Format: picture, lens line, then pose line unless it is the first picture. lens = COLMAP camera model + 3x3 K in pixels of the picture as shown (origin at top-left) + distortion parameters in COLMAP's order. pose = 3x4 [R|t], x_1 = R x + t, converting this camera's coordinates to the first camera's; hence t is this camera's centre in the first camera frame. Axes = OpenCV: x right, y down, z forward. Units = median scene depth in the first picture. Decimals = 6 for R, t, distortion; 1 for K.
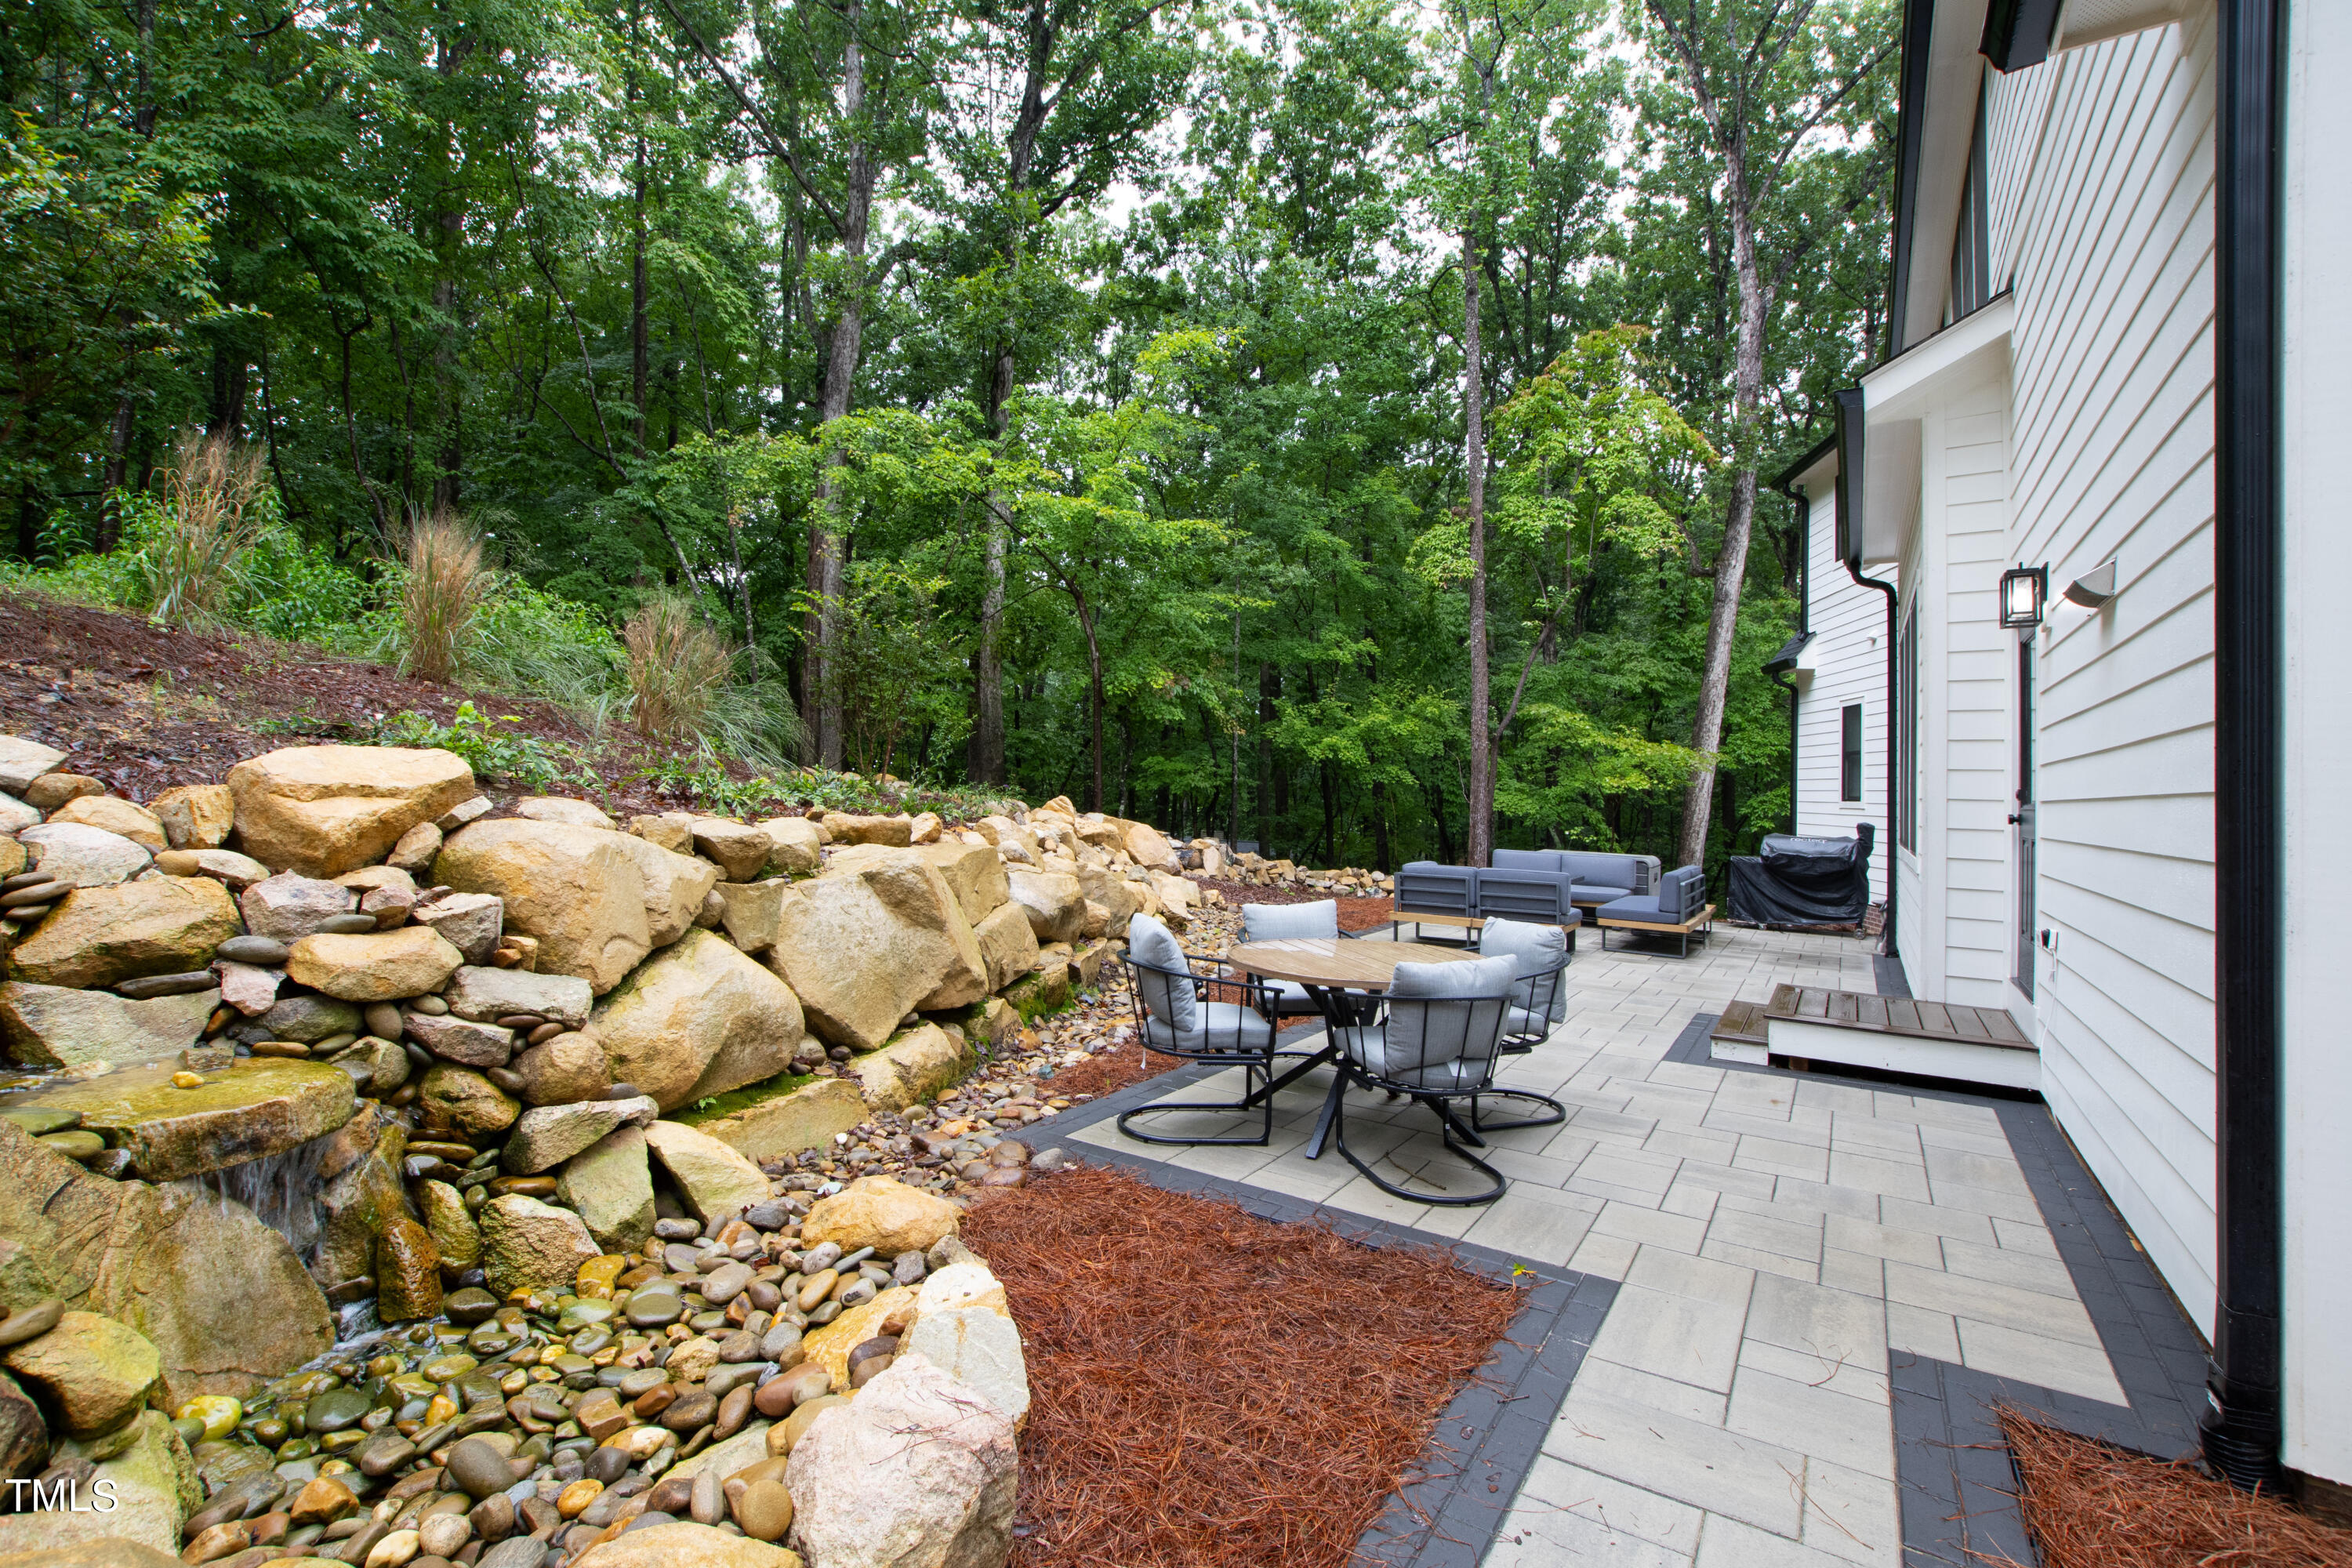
lens RADIAL K [[1028.8, 0, 1183.9], [0, 1028.8, 796.8], [0, 0, 1]] dist [-0.021811, 0.000105]
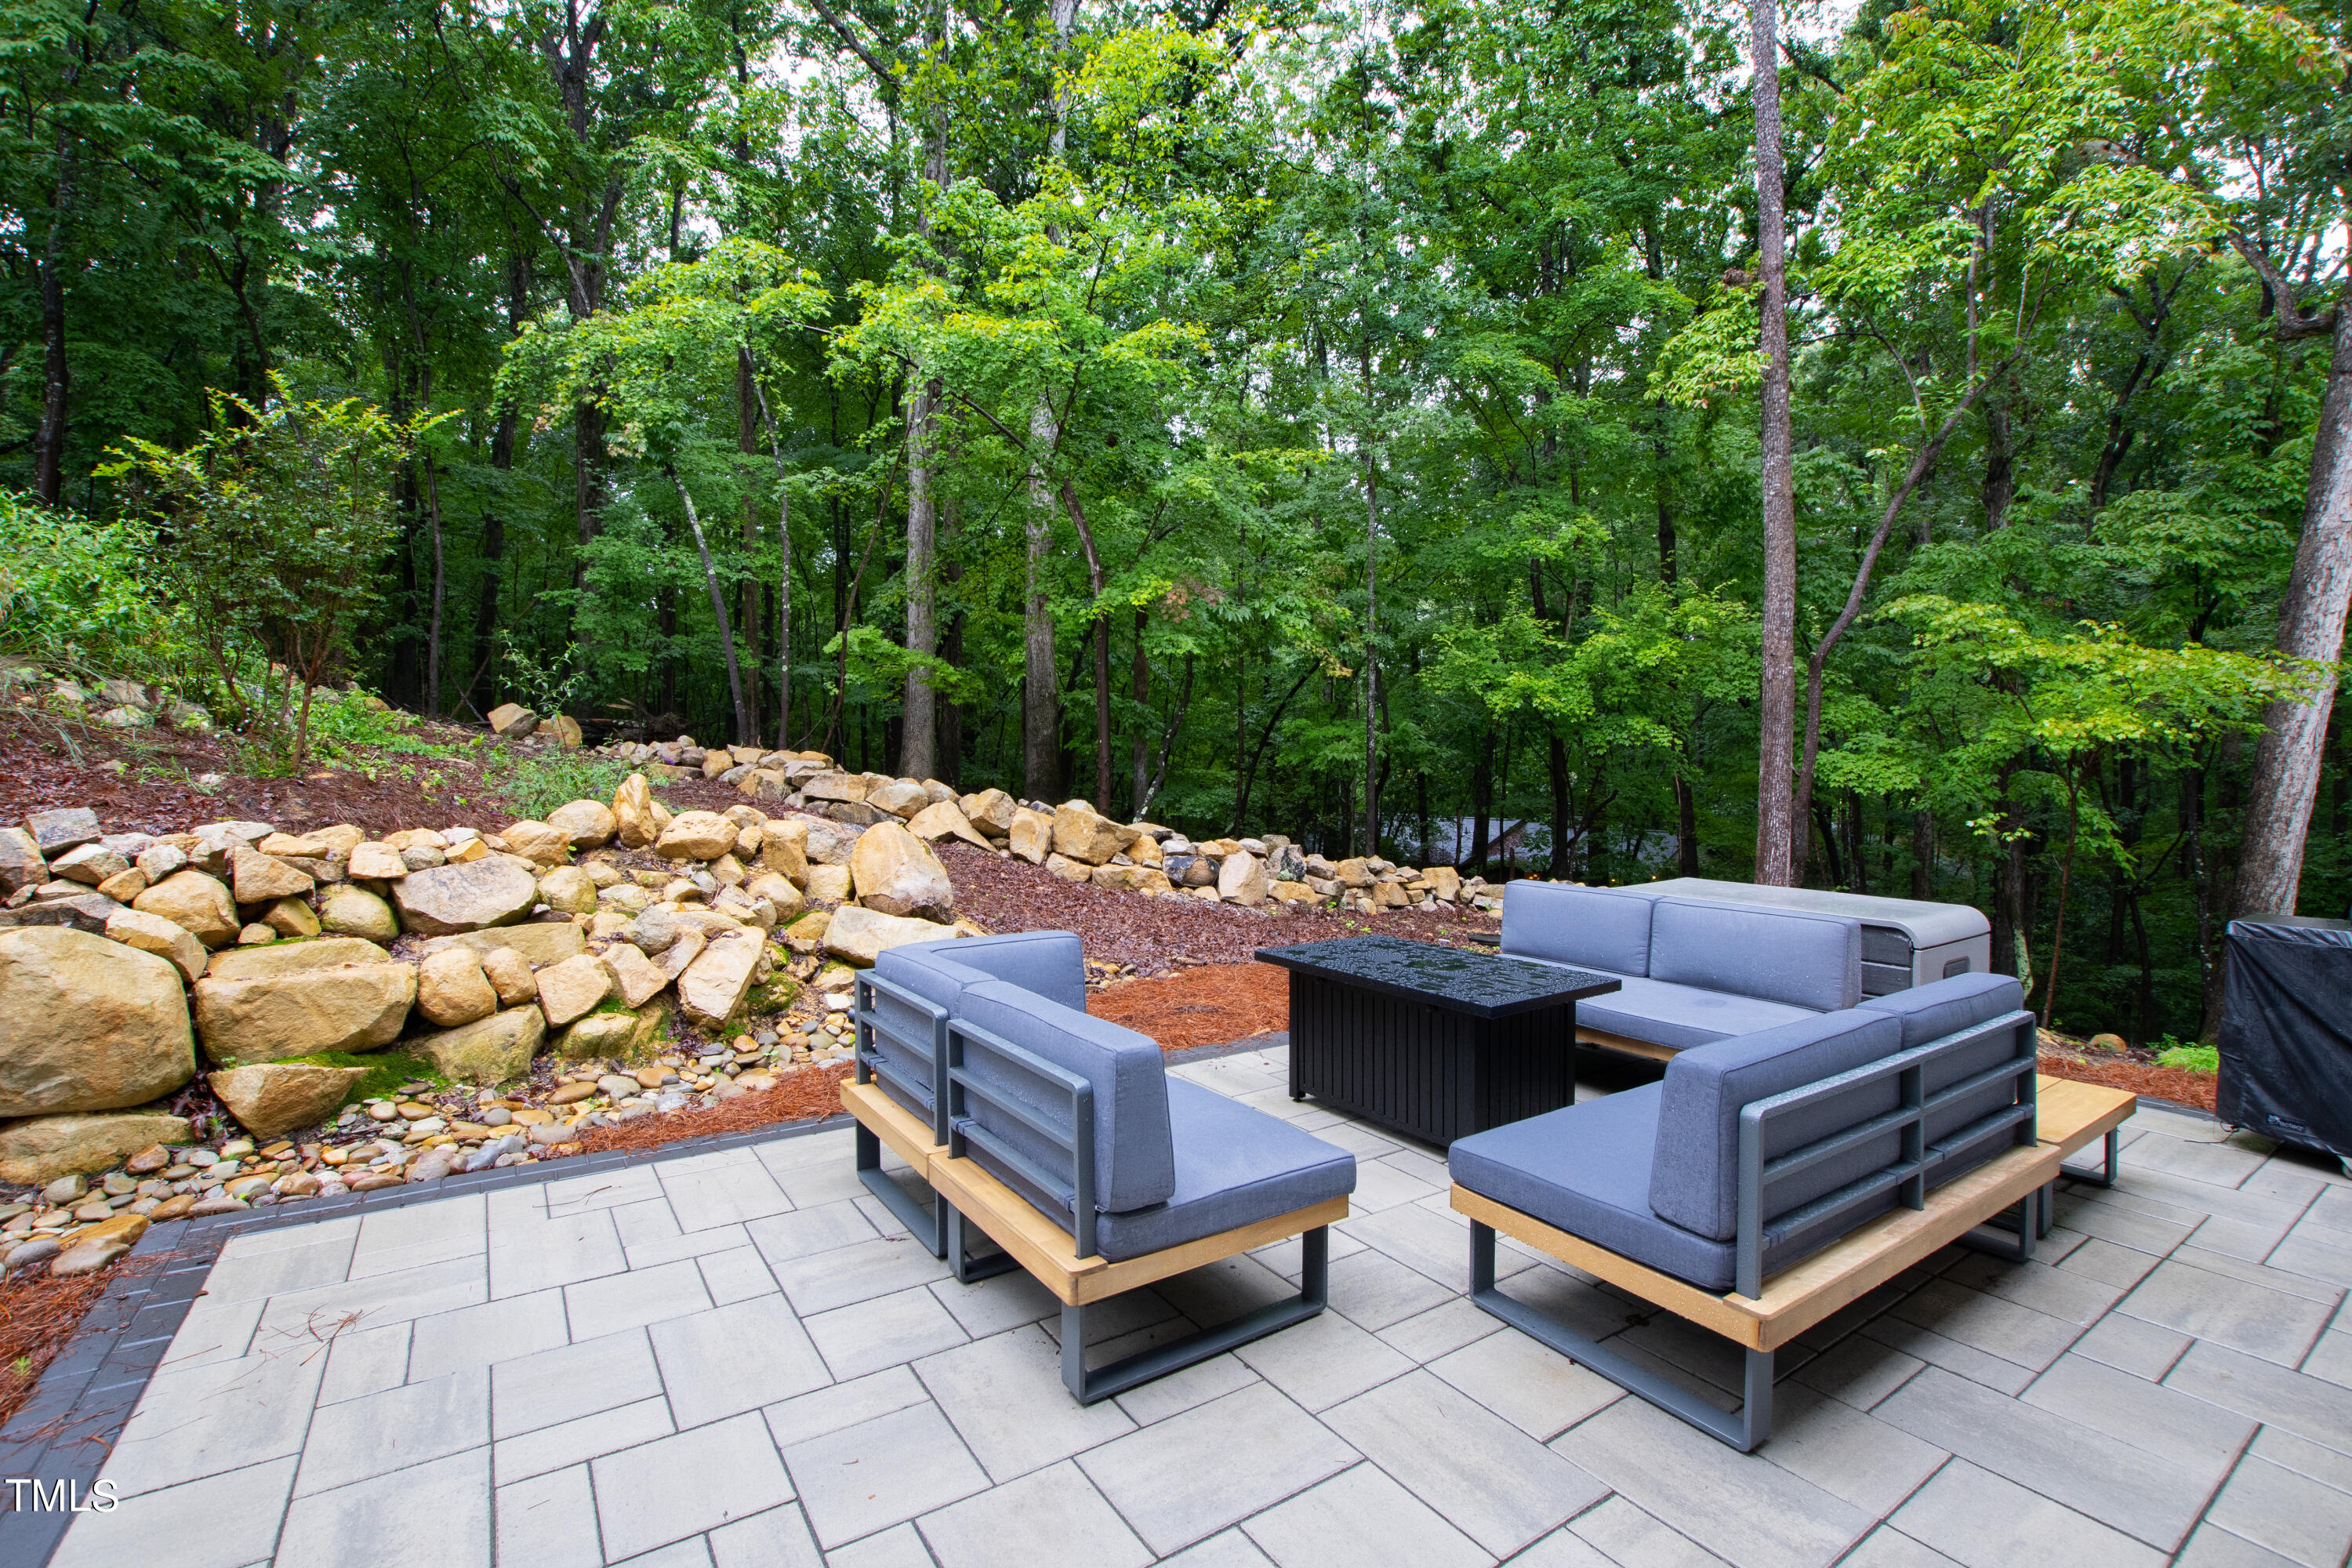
lens RADIAL K [[1028.8, 0, 1183.9], [0, 1028.8, 796.8], [0, 0, 1]] dist [-0.021811, 0.000105]
pose [[0.918286, -0.012369, -0.395725, 0.201111], [0.017583, 0.999800, 0.009549, 0.007220], [0.395528, -0.015727, 0.918319, 0.333102]]
